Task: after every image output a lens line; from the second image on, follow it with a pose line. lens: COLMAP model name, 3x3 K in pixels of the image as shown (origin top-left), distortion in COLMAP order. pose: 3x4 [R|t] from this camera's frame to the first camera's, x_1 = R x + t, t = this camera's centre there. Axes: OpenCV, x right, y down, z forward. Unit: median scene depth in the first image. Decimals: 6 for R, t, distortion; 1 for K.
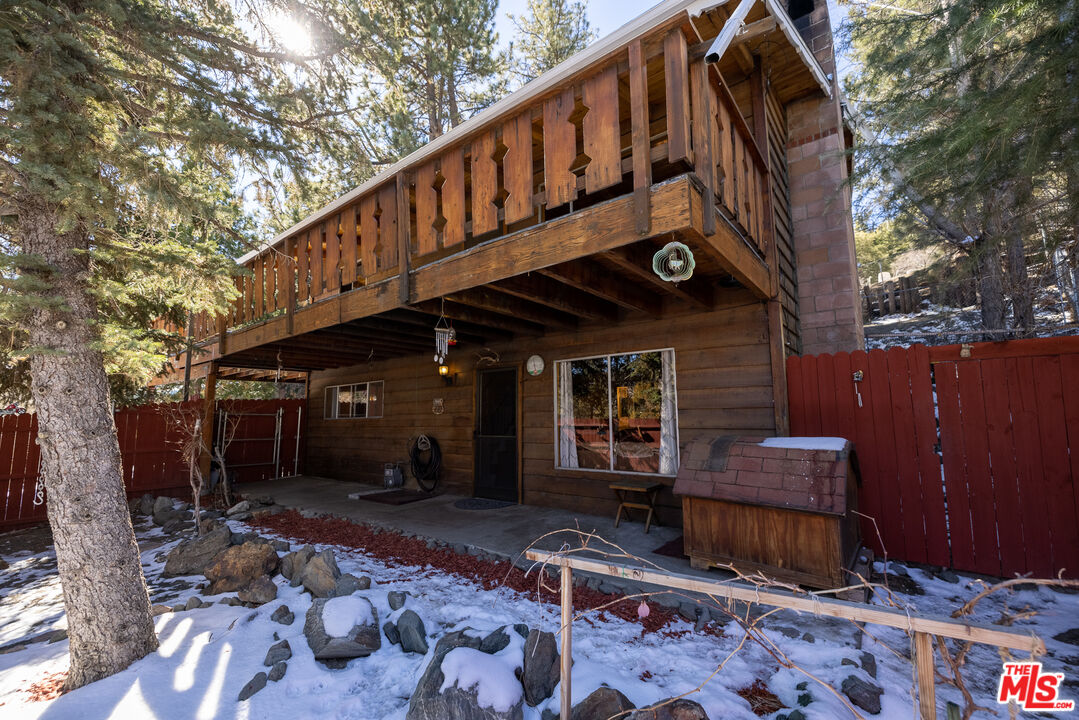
lens RADIAL K [[451.3, 0, 539.9], [0, 451.3, 363.2], [0, 0, 1]] dist [0.002035, -0.000818]
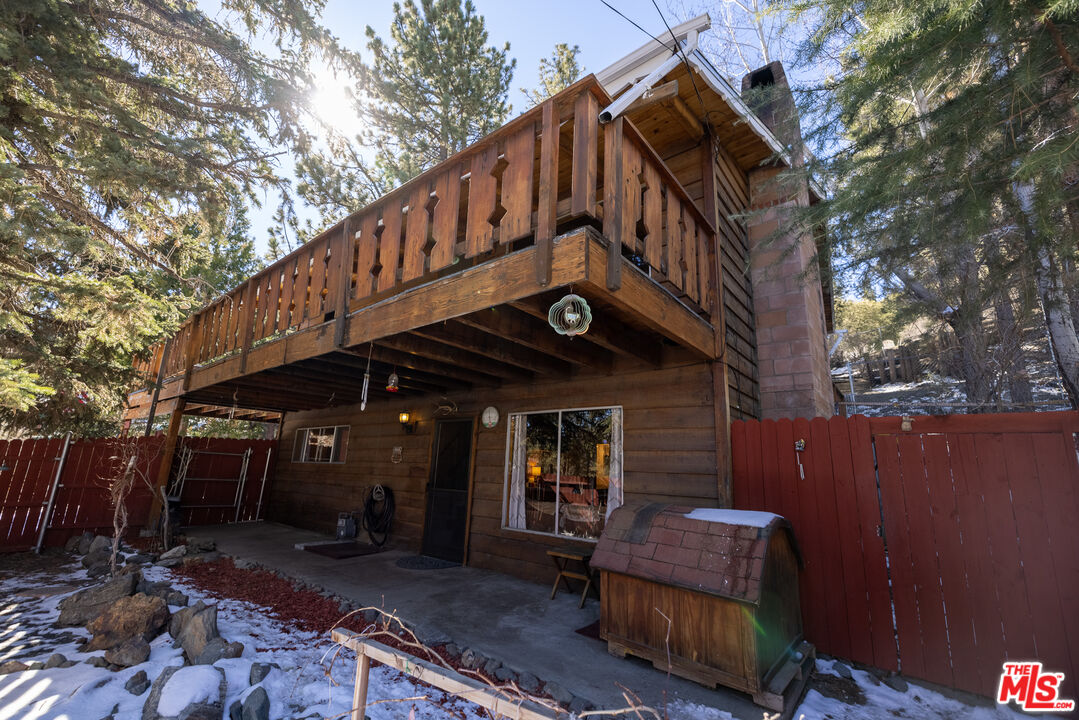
lens RADIAL K [[451.3, 0, 539.9], [0, 451.3, 363.2], [0, 0, 1]] dist [0.002035, -0.000818]
pose [[0.998619, 0.045918, -0.025511, 0.165984], [-0.048544, 0.992268, -0.114223, -0.006547], [0.020069, 0.115304, 0.993128, 0.037901]]
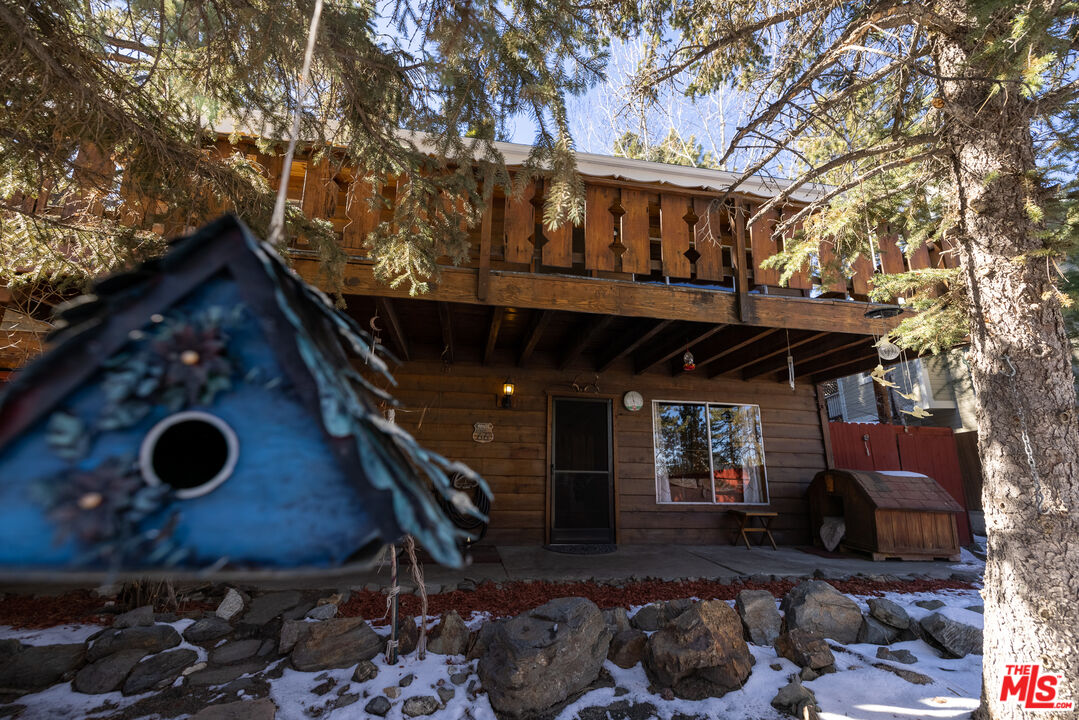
lens RADIAL K [[451.3, 0, 539.9], [0, 451.3, 363.2], [0, 0, 1]] dist [0.002035, -0.000818]
pose [[0.673449, 0.207647, 0.709471, -1.282722], [-0.114397, 0.977451, -0.177490, 0.180960], [-0.730329, 0.038369, 0.682018, 0.655729]]
